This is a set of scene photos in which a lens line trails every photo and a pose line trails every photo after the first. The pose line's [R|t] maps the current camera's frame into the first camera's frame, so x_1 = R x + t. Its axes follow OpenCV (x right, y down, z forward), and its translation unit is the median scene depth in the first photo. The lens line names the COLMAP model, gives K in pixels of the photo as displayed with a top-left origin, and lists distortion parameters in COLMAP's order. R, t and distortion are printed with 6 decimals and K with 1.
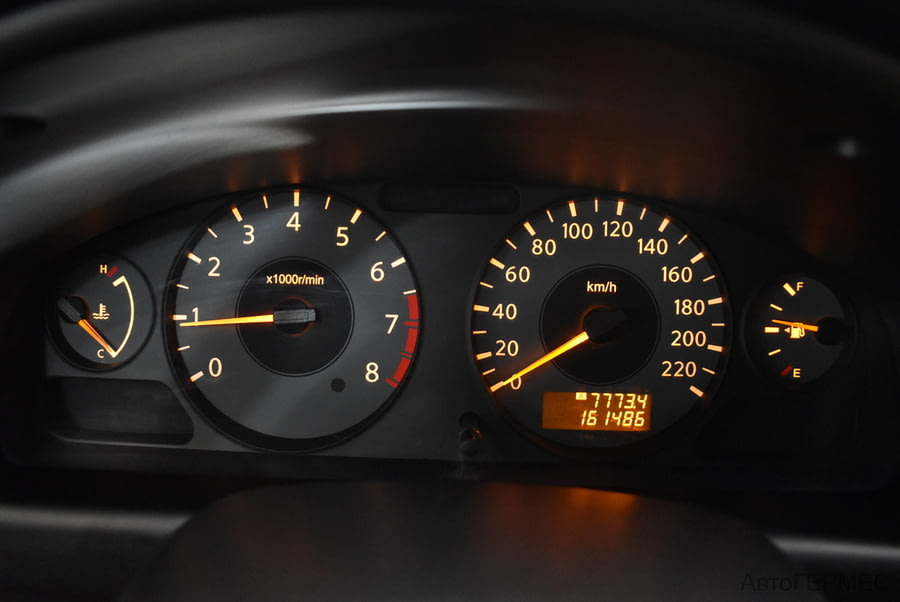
lens RADIAL K [[700.7, 0, 449.7], [0, 700.7, 301.6], [0, 0, 1]] dist [-0.057774, -0.001453]
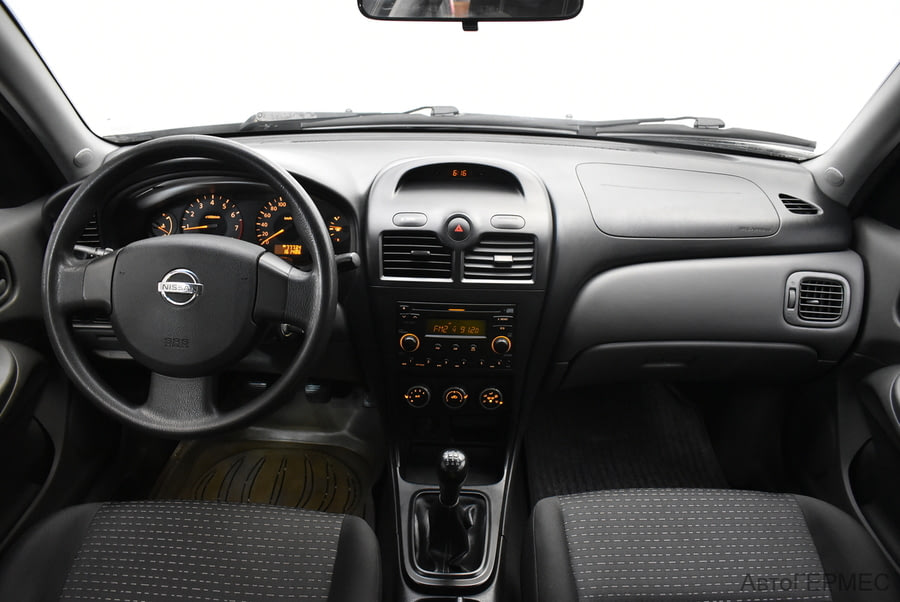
lens RADIAL K [[700.7, 0, 450.1], [0, 700.7, 300.4], [0, 0, 1]] dist [-0.057774, -0.001453]
pose [[0.999757, -0.003200, 0.021801, 1.056191], [0.003057, 0.999974, 0.006560, 0.426569], [-0.021822, -0.006491, 0.999741, -3.030682]]
